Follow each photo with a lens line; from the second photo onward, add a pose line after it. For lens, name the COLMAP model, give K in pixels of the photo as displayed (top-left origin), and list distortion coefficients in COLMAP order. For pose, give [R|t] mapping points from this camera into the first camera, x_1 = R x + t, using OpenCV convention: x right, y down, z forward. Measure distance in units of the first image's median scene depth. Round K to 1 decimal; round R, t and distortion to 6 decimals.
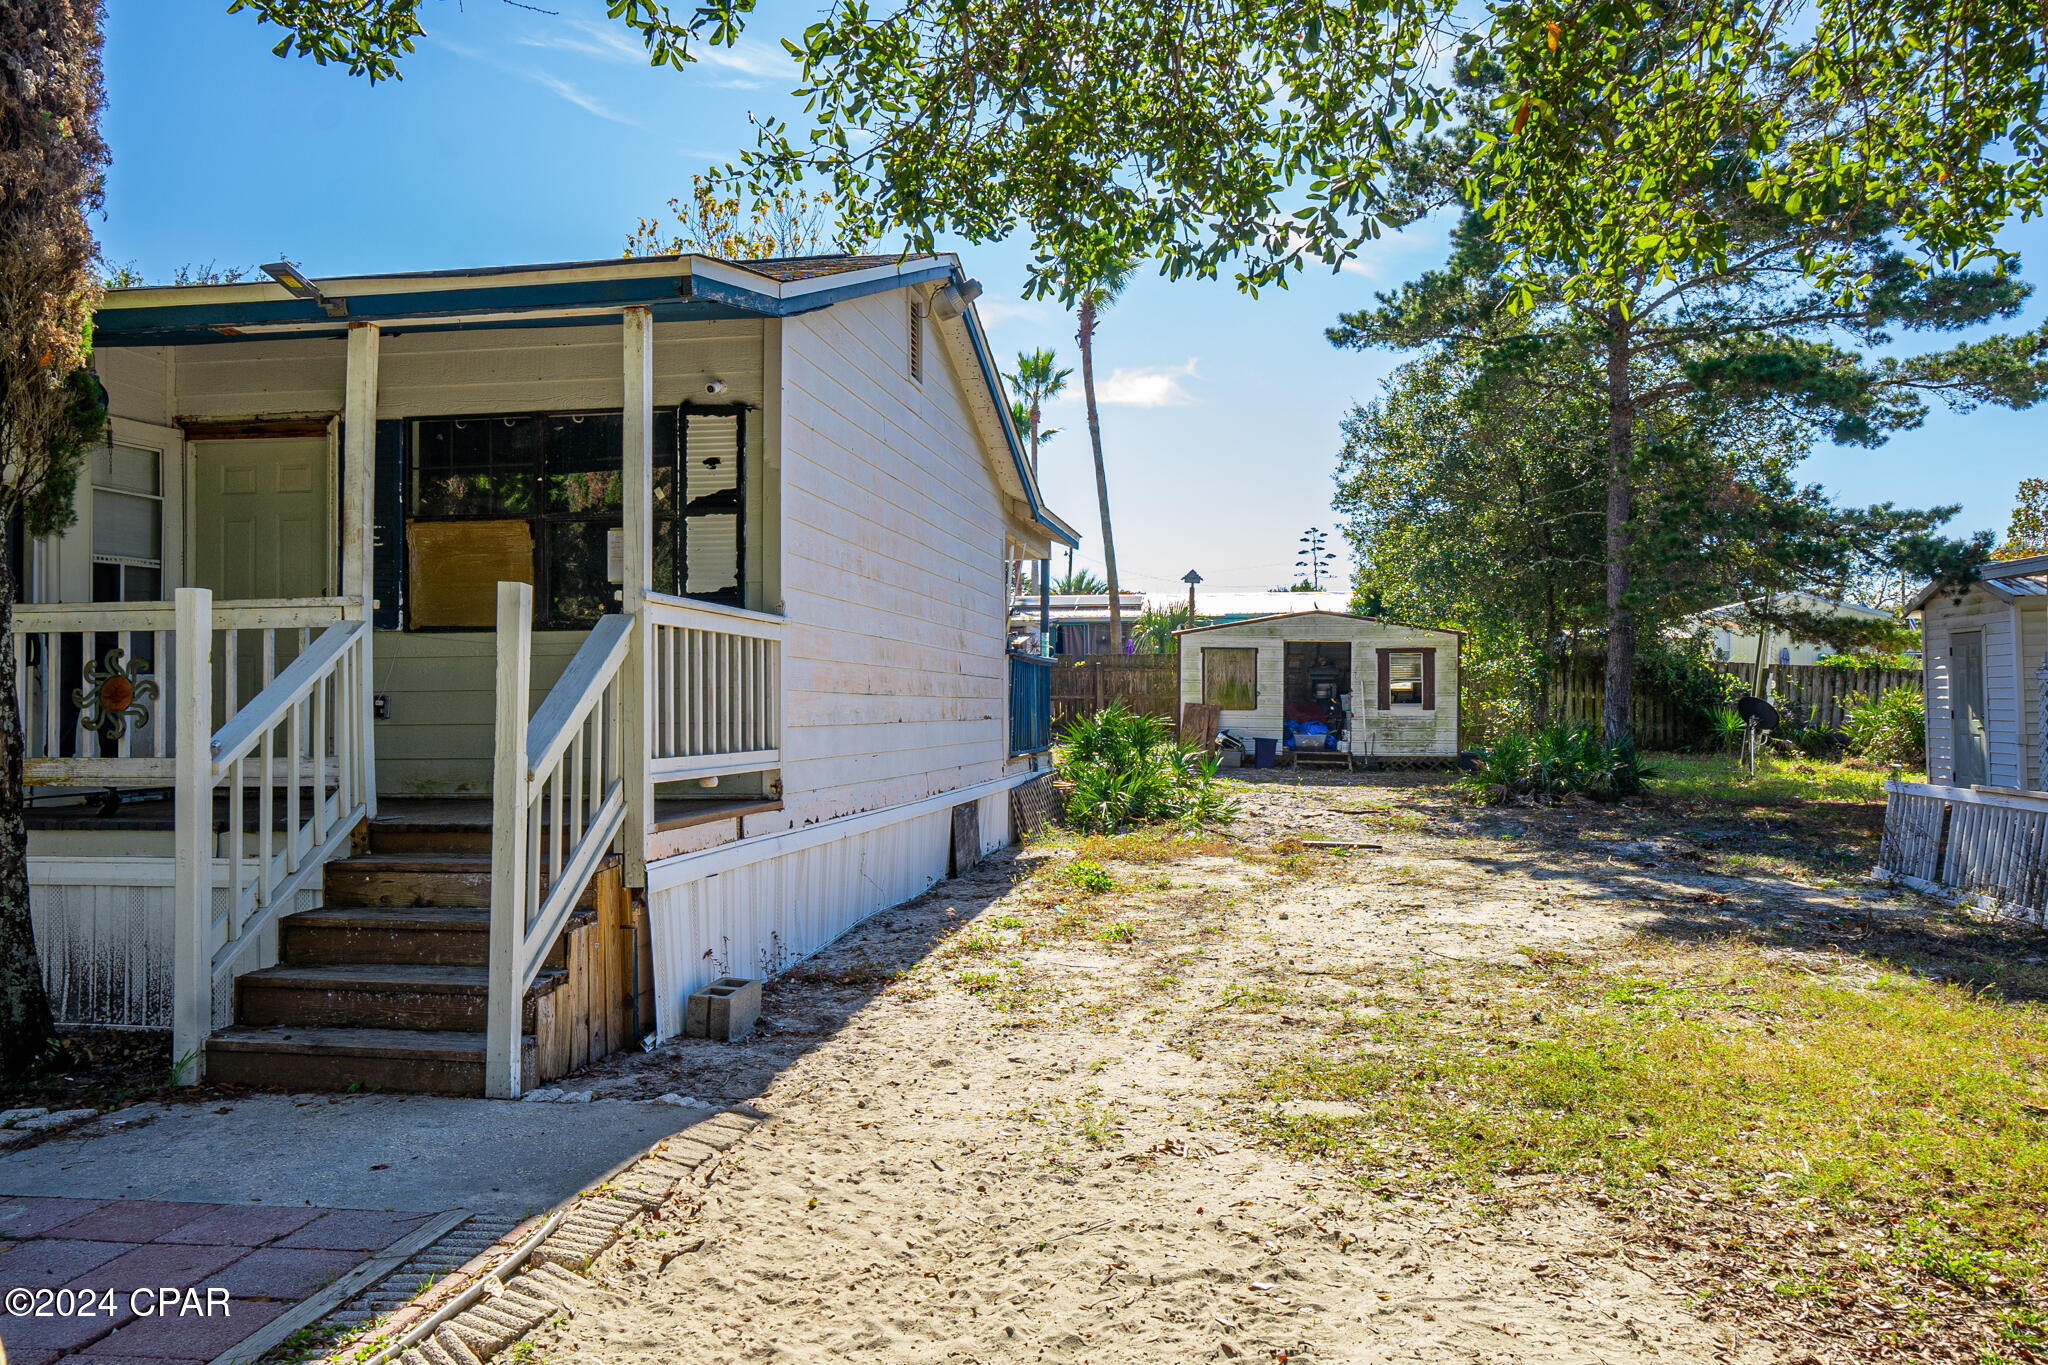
lens RADIAL K [[1549.6, 0, 1021.5], [0, 1549.6, 676.0], [0, 0, 1]] dist [-0.000970, 0.049952]
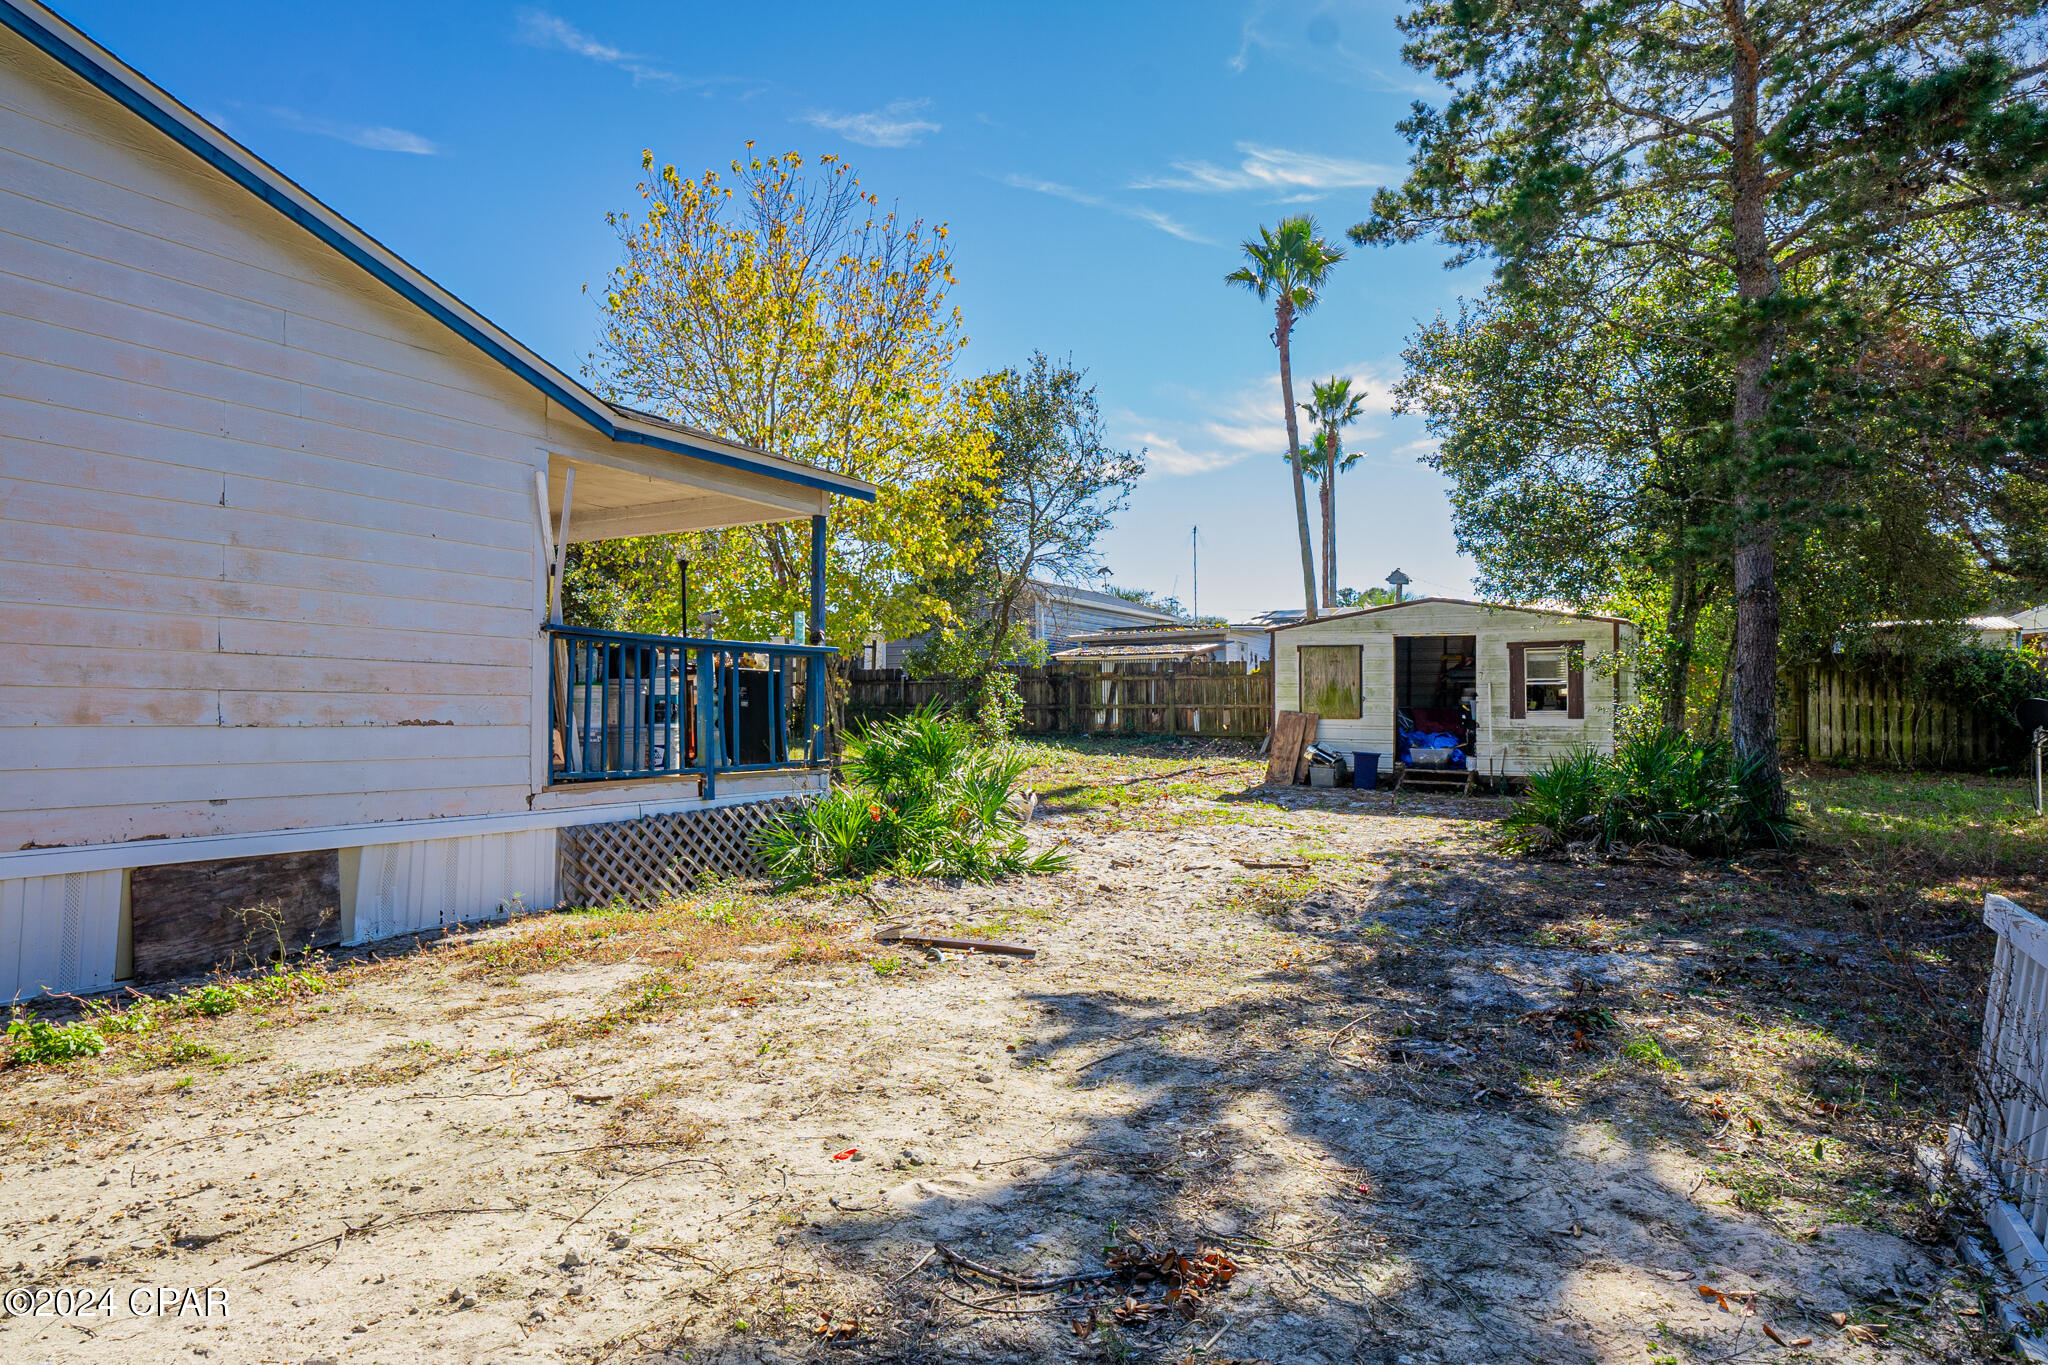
lens RADIAL K [[1211.8, 0, 1024.0], [0, 1211.8, 682.5], [0, 0, 1]] dist [-0.037675, -0.000148]
pose [[0.941374, -0.008890, -0.337249, 0.790642], [0.007789, 0.999959, -0.004616, 0.015496], [0.337276, 0.001719, 0.941404, 1.263819]]
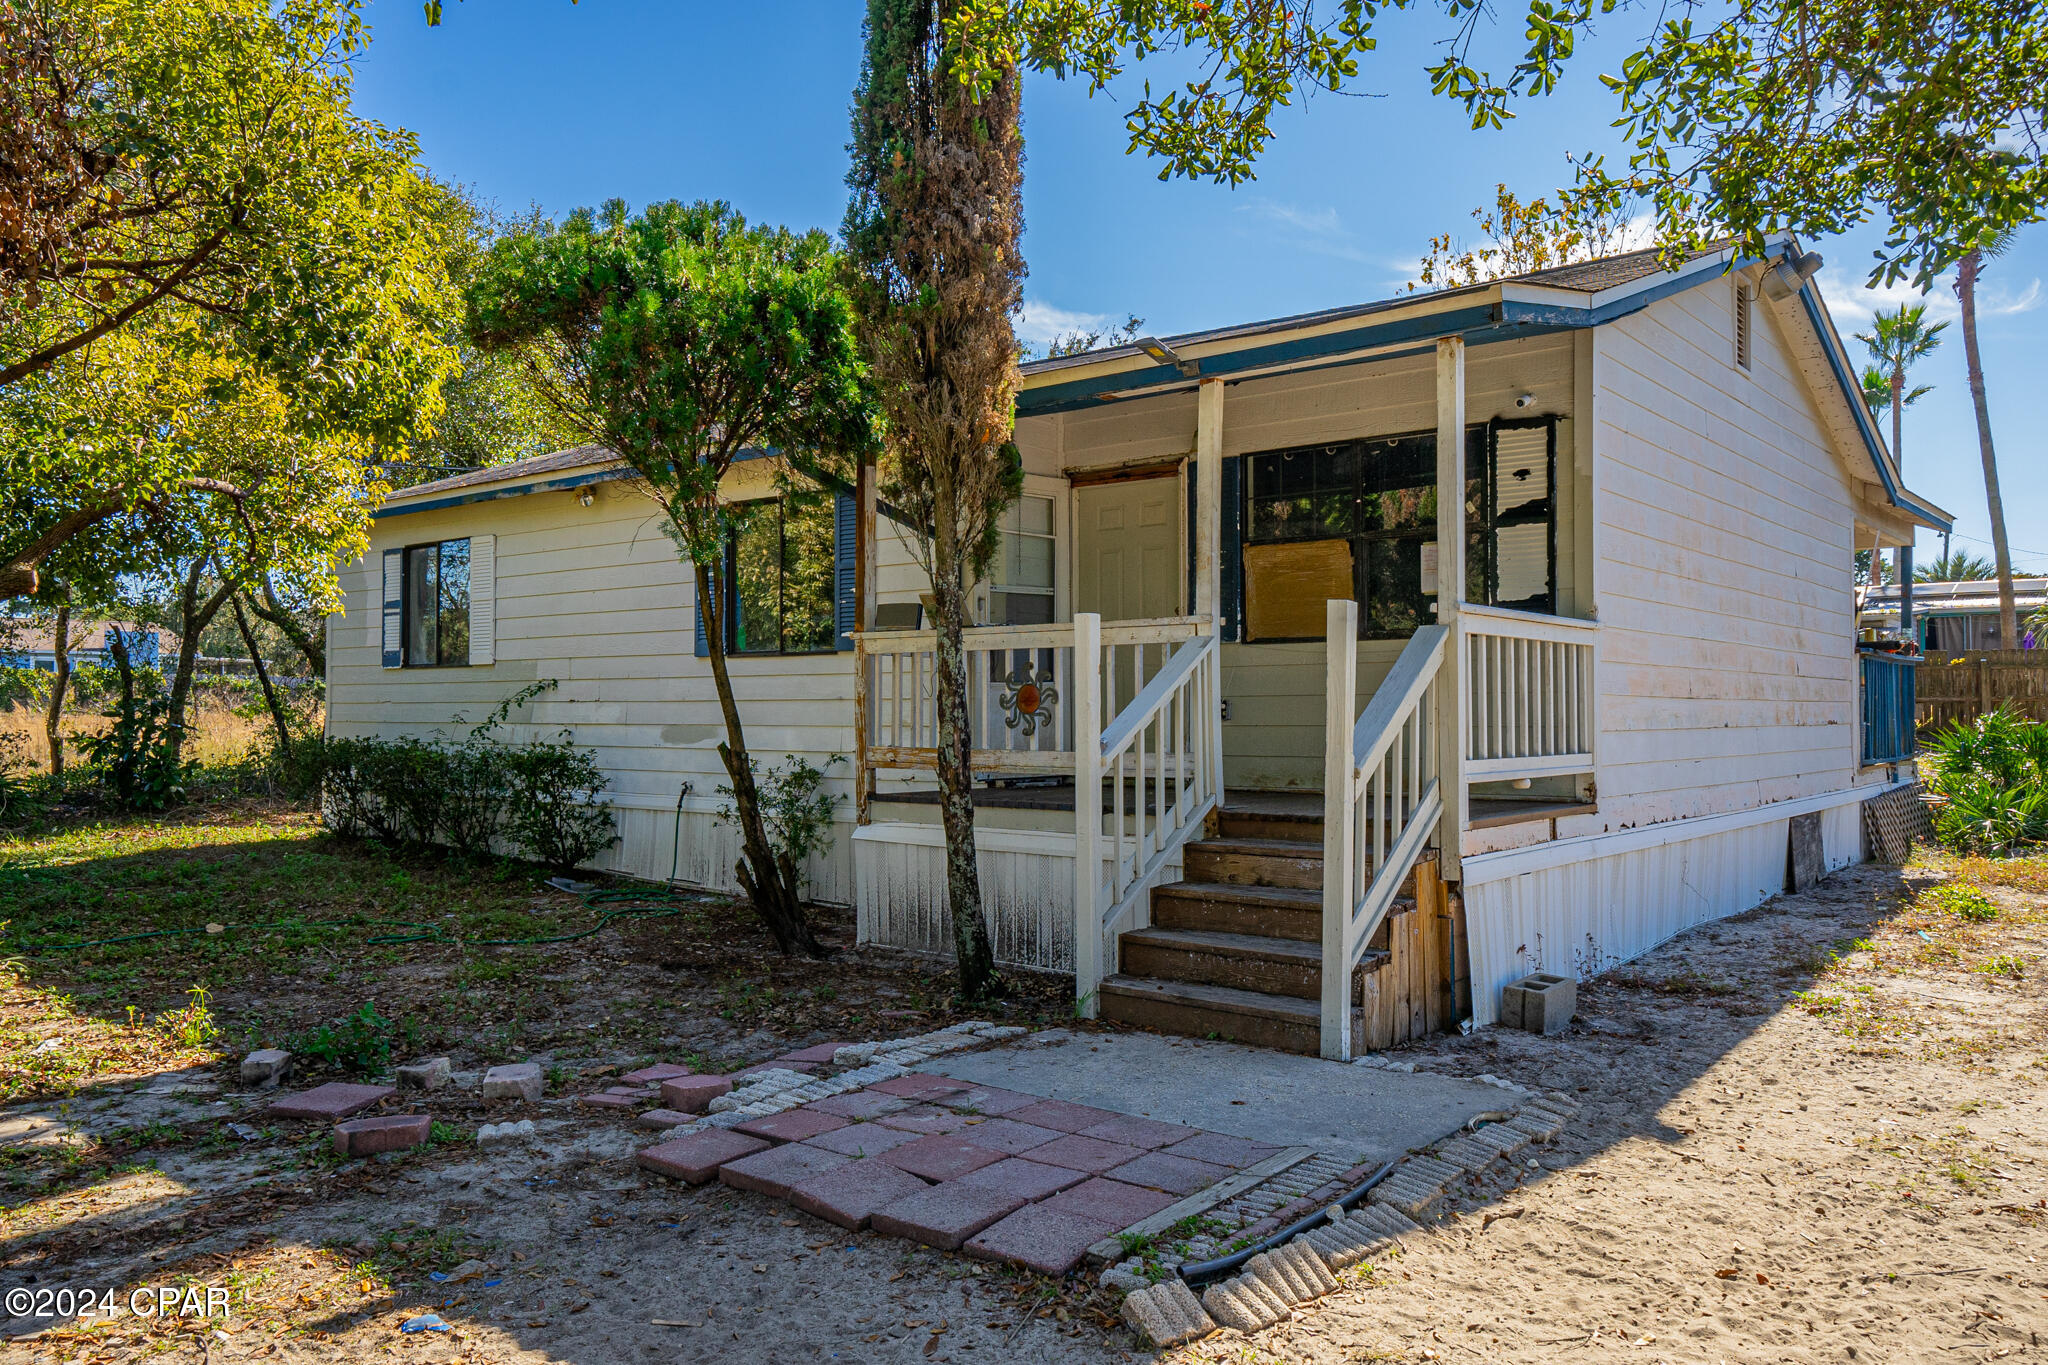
lens RADIAL K [[1515.7, 0, 1024.0], [0, 1515.7, 682.5], [0, 0, 1]] dist [0.001177, 0.048166]
pose [[0.871173, -0.005557, -0.490944, 0.007643], [0.007106, 0.999974, 0.001293, -0.003200], [0.490924, -0.004615, 0.871190, -0.051426]]
